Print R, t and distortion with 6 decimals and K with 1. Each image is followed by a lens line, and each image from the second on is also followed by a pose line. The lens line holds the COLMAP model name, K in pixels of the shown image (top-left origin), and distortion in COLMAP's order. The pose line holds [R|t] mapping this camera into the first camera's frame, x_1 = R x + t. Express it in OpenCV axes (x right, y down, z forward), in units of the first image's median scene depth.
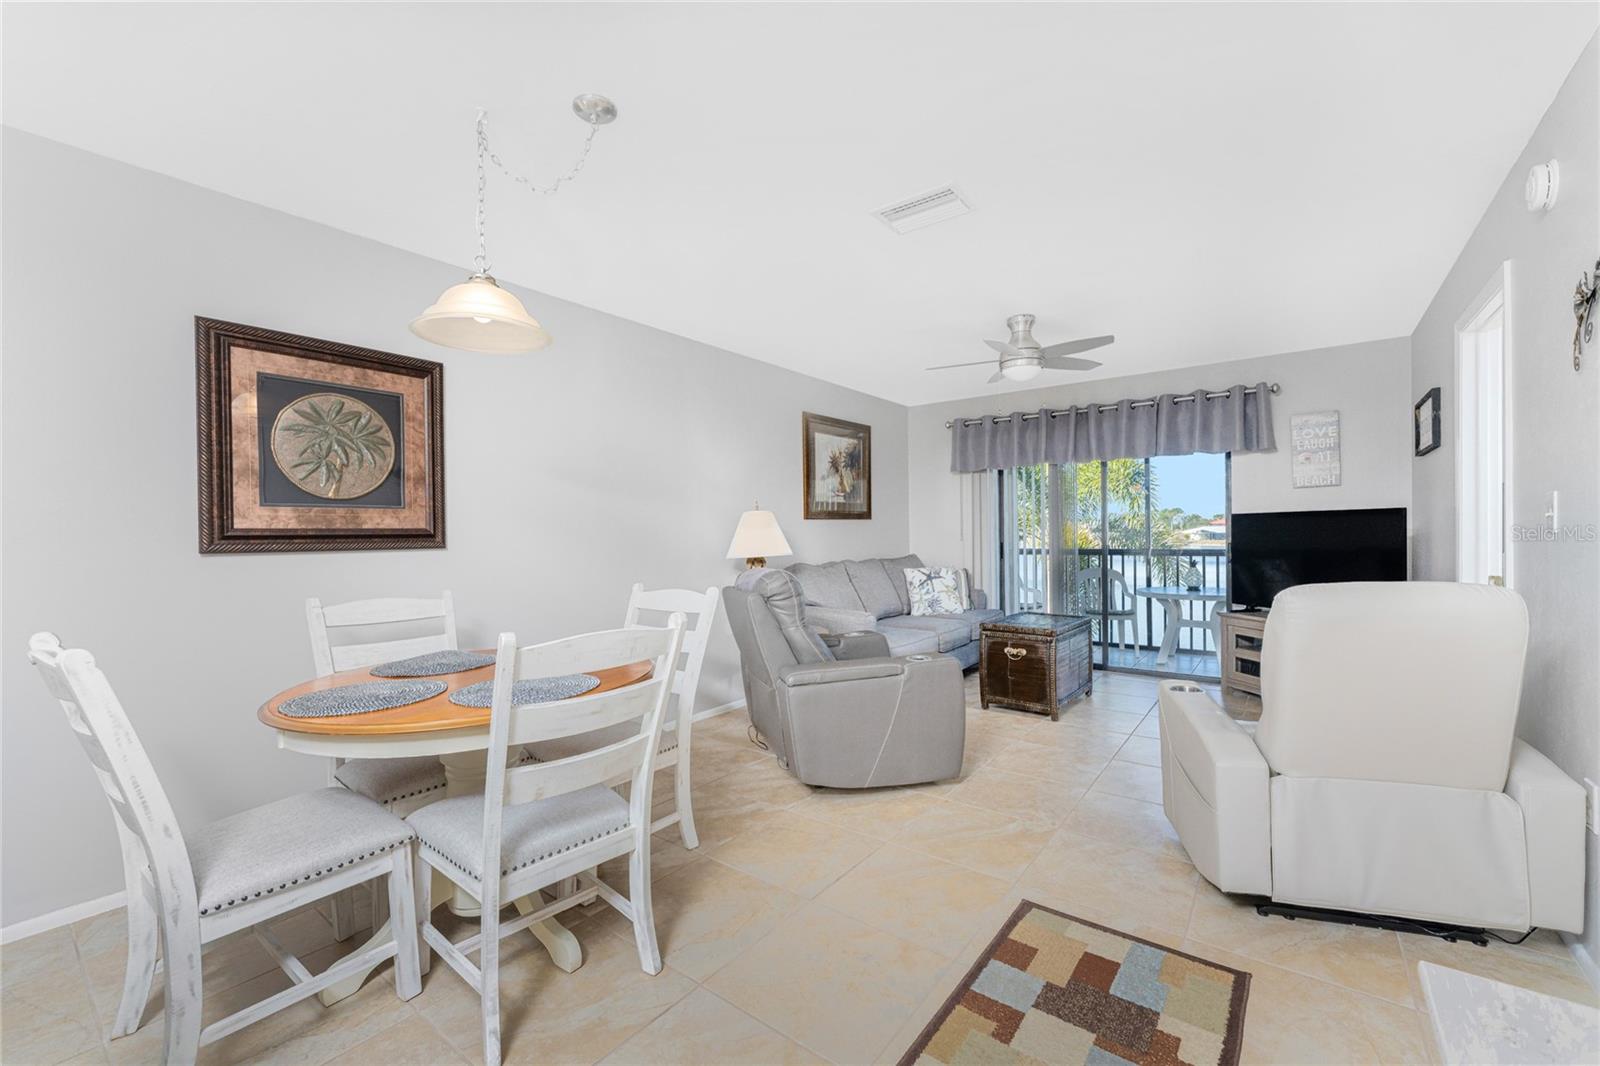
lens RADIAL K [[654.2, 0, 800.1], [0, 654.2, 535.5], [0, 0, 1]] dist [0.000791, -0.000491]
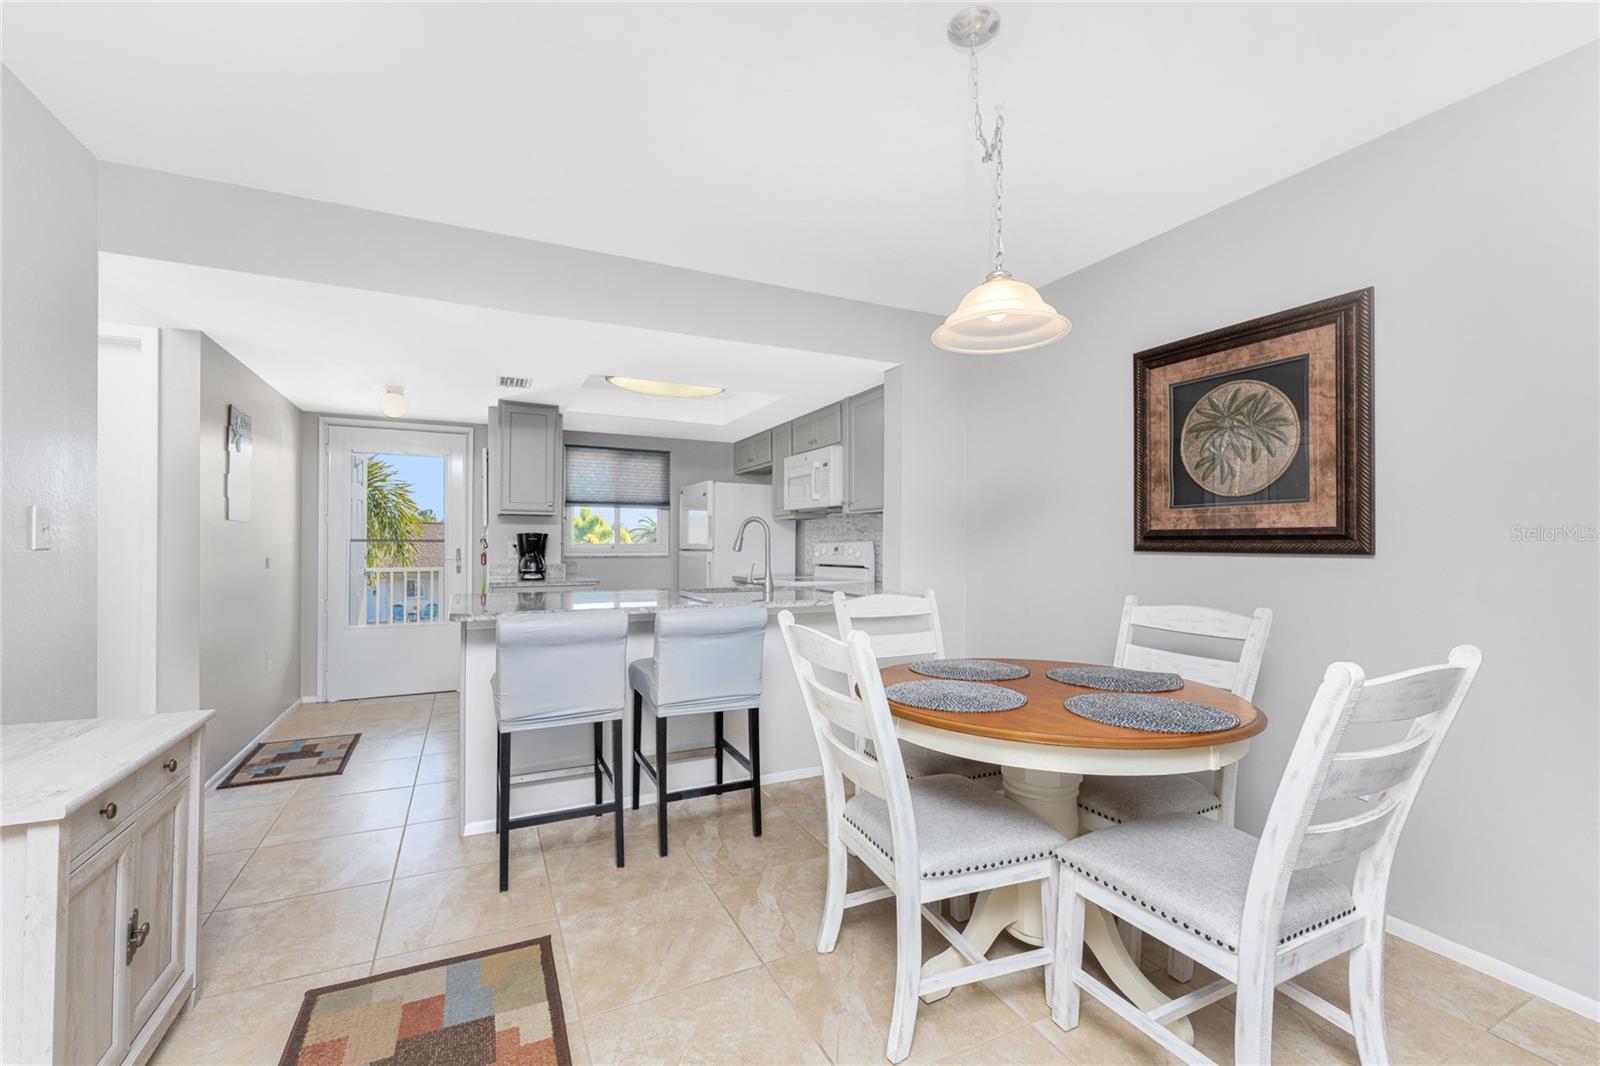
lens RADIAL K [[654.2, 0, 800.3], [0, 654.2, 543.1], [0, 0, 1]] dist [0.000791, -0.000491]
pose [[-0.448347, 0.015038, -0.893733, 0.193480], [0.004513, 0.999884, 0.014560, -0.003157], [0.893848, 0.002494, -0.448363, 0.436227]]
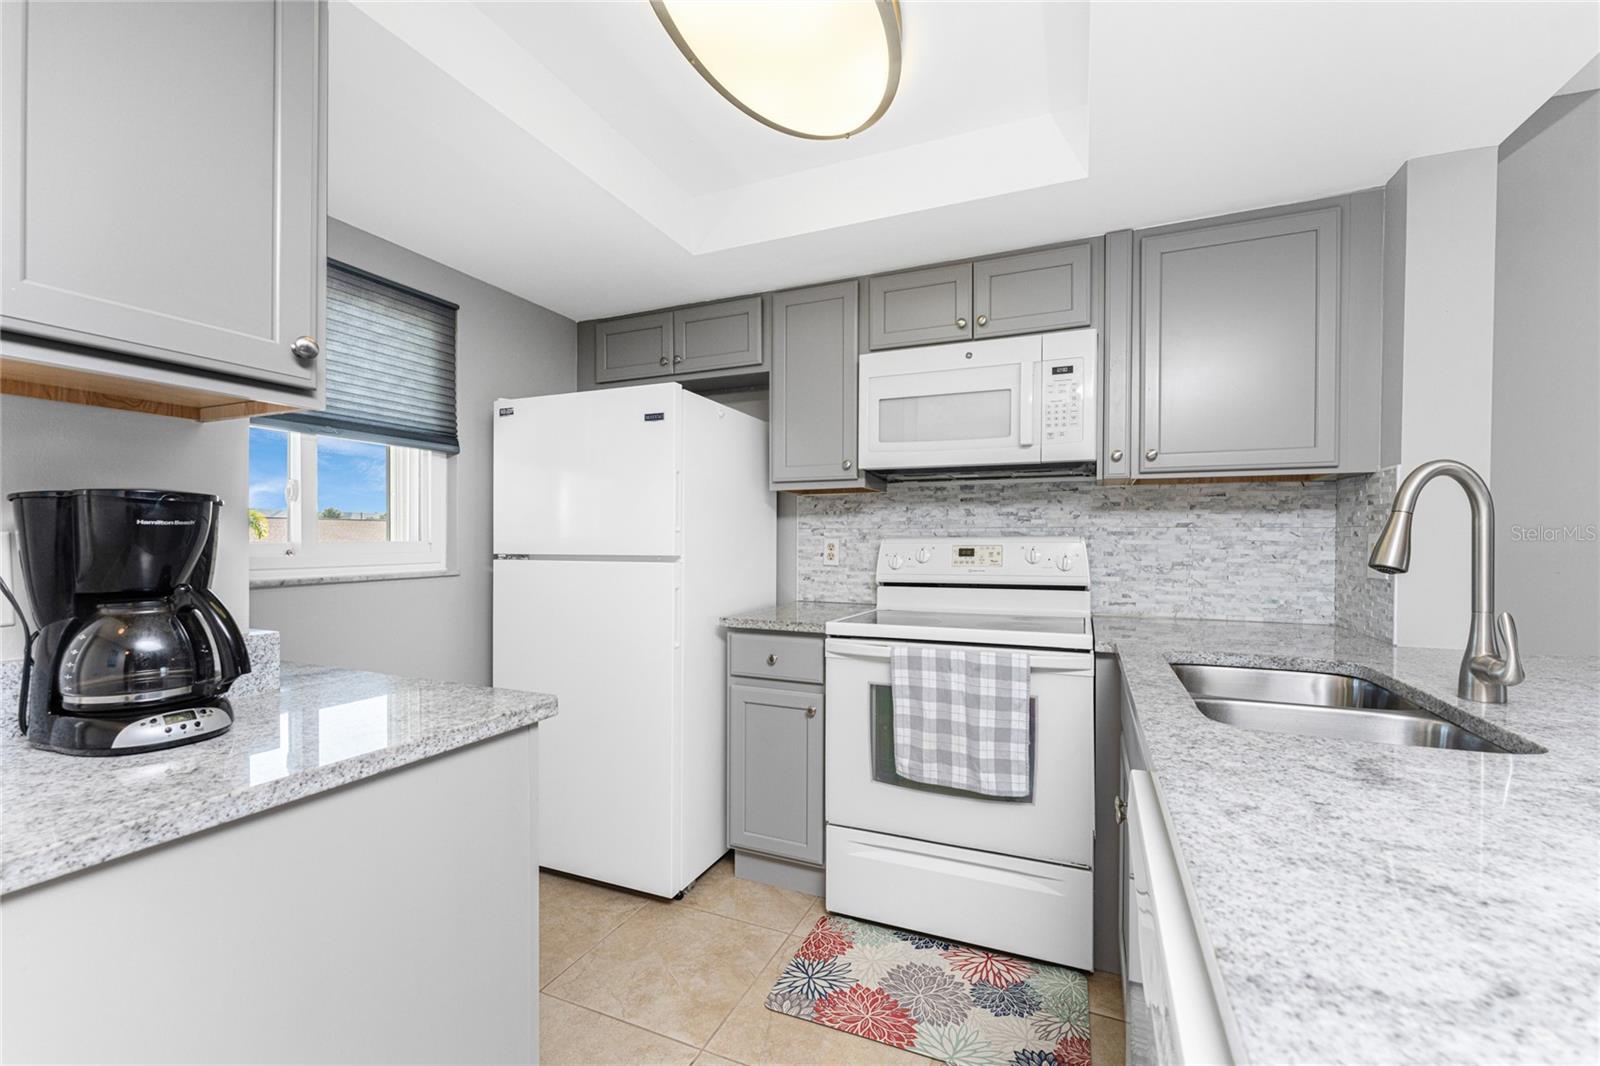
lens RADIAL K [[654.2, 0, 796.2], [0, 654.2, 539.8], [0, 0, 1]] dist [0.000791, -0.000491]
pose [[0.228679, 0.017324, -0.973348, -0.238076], [-0.008974, 0.999837, 0.015688, 0.003758], [0.973460, 0.005147, 0.228797, -0.159746]]
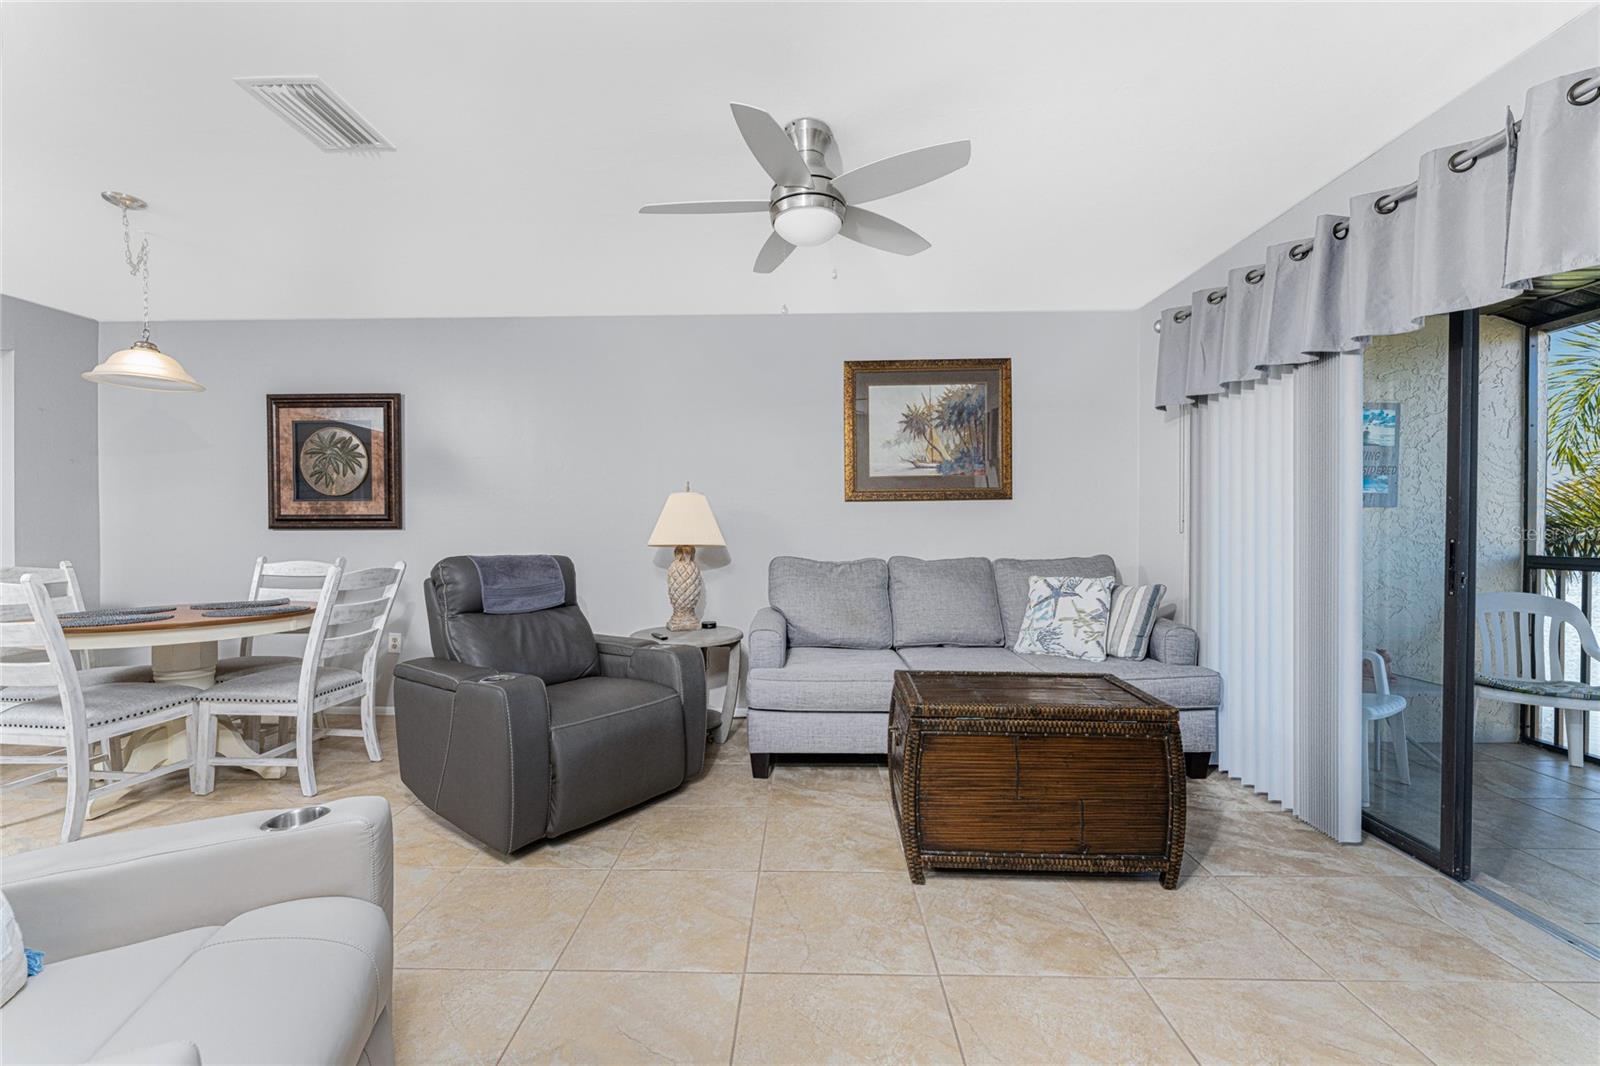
lens RADIAL K [[654.2, 0, 792.9], [0, 654.2, 538.1], [0, 0, 1]] dist [0.000791, -0.000491]
pose [[0.585464, 0.020494, -0.810439, 0.586624], [-0.006304, 0.999765, 0.020728, 0.002597], [0.810674, -0.007026, 0.585456, 0.489675]]
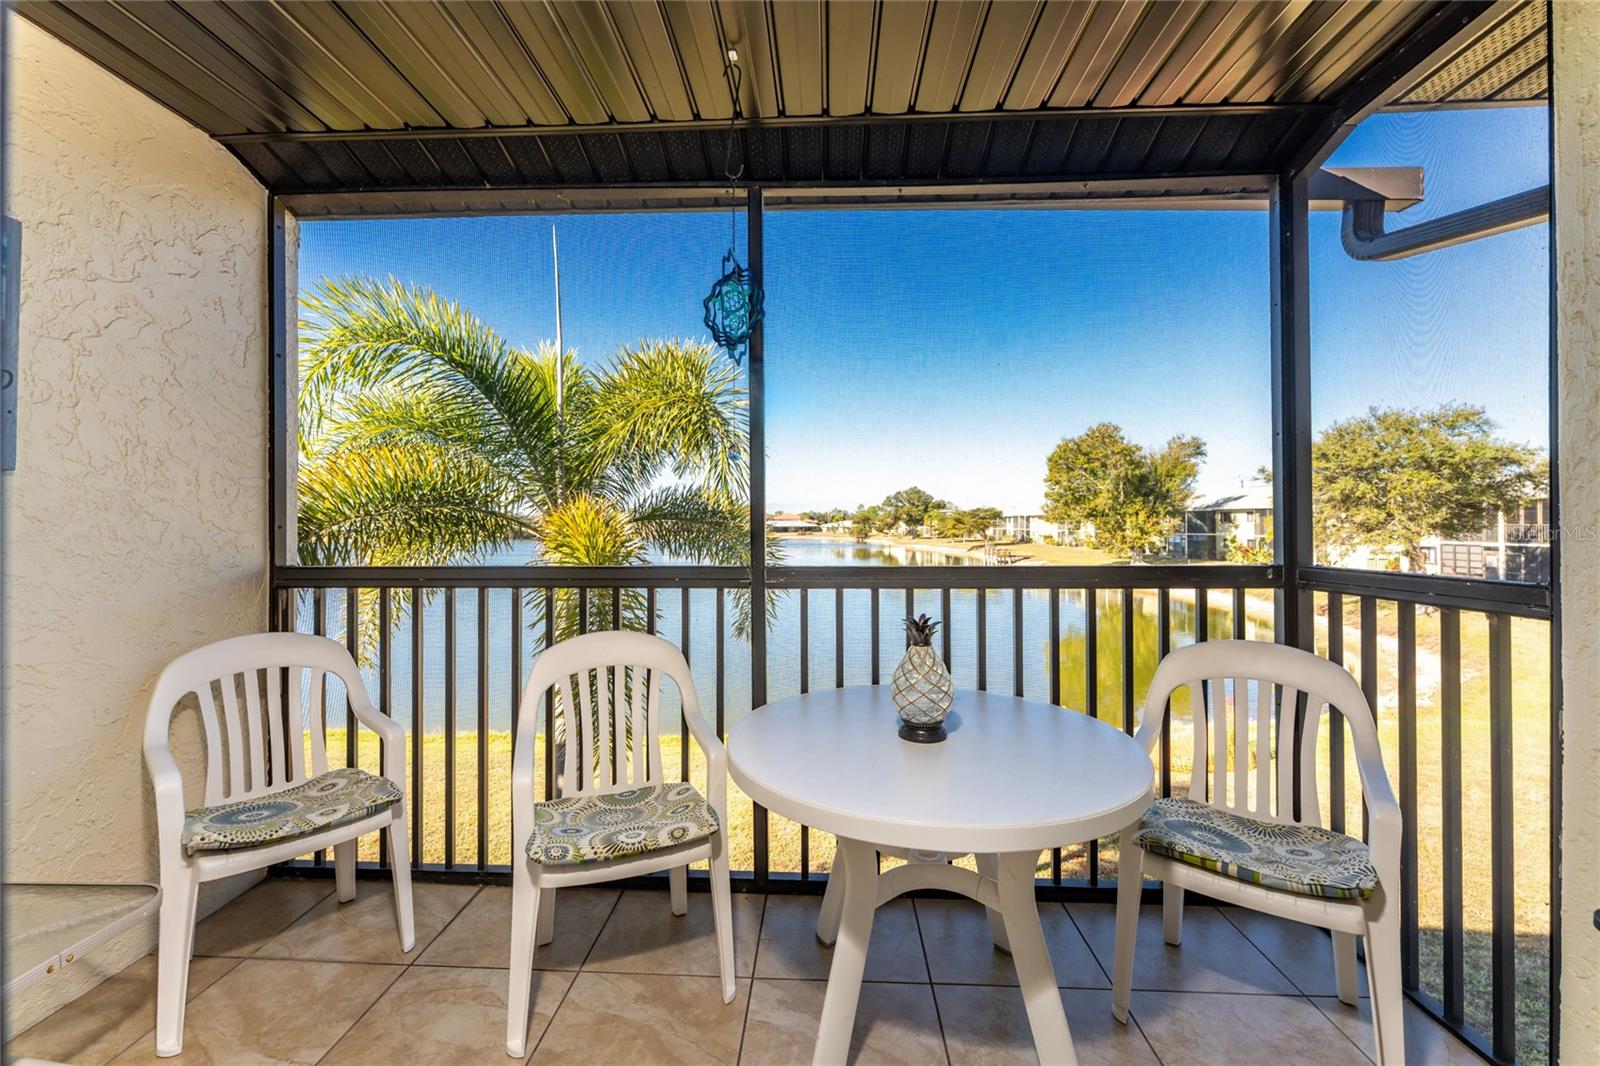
lens RADIAL K [[654.2, 0, 787.0], [0, 654.2, 525.9], [0, 0, 1]] dist [0.000791, -0.000491]
pose [[0.833650, 0.012697, 0.552147, 0.518600], [-0.011732, 0.999917, -0.005281, 0.002221], [-0.552168, -0.002075, 0.833730, 1.026777]]
